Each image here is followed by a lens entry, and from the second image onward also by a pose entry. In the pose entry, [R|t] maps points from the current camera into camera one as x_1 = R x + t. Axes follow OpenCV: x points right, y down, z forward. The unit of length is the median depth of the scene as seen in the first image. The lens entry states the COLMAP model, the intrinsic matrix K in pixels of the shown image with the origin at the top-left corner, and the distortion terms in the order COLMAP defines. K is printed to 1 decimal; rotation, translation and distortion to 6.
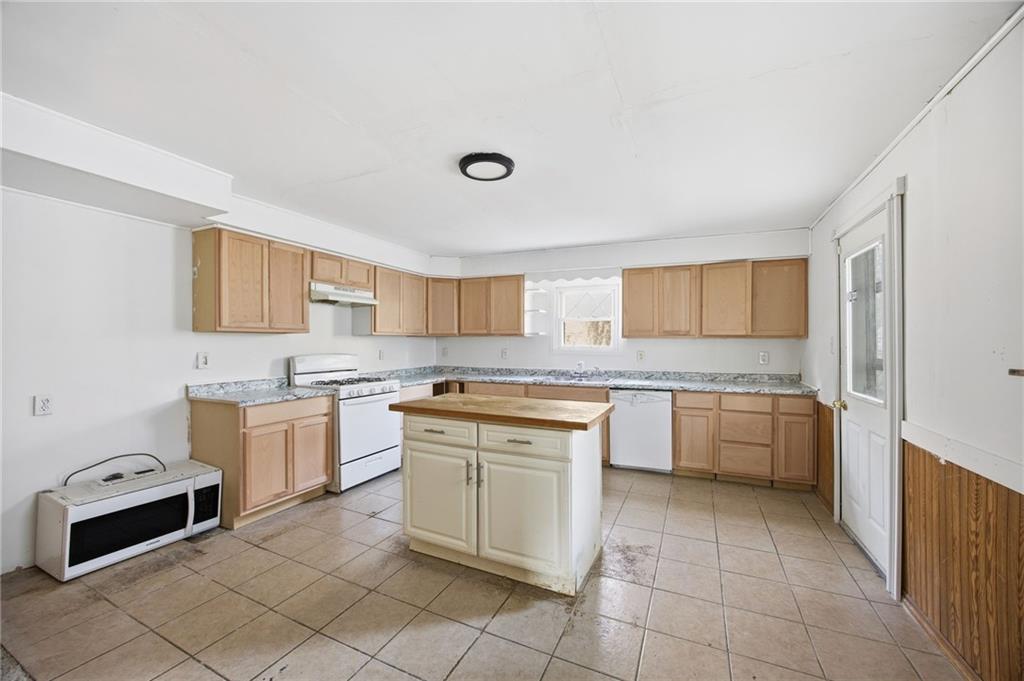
lens RADIAL K [[394.9, 0, 510.9], [0, 394.9, 341.4], [0, 0, 1]] dist [-0.029609, 0.011180]
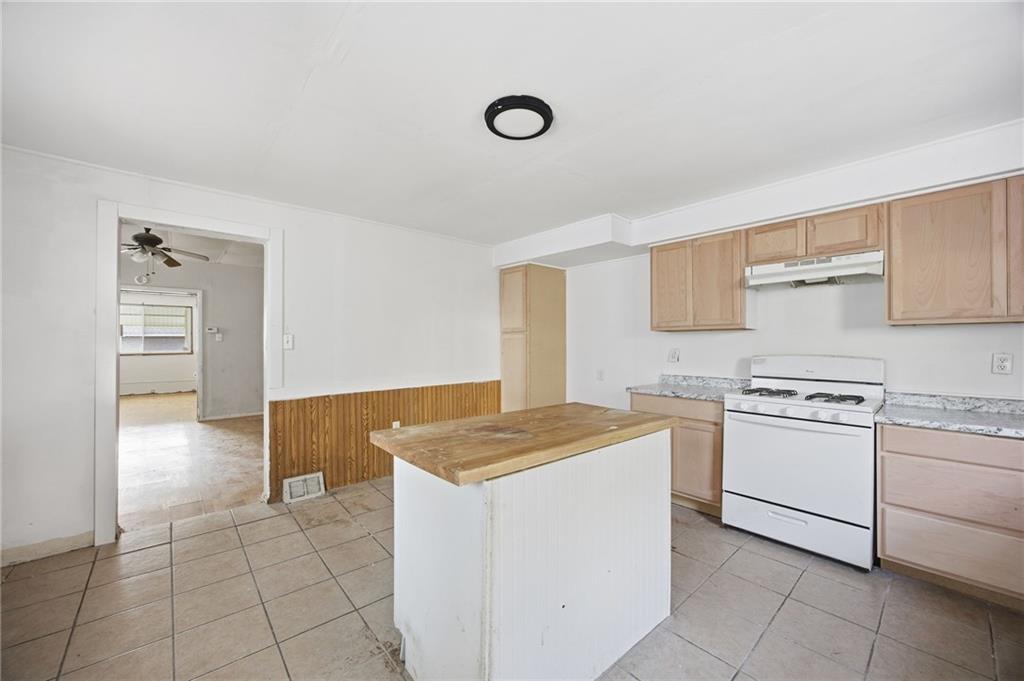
lens RADIAL K [[394.9, 0, 510.9], [0, 394.9, 341.4], [0, 0, 1]] dist [-0.029609, 0.011180]
pose [[-0.396370, -0.004175, -0.918081, 0.480937], [0.005893, 0.999957, -0.007091, 0.010452], [0.918072, -0.008221, -0.396328, 0.917984]]
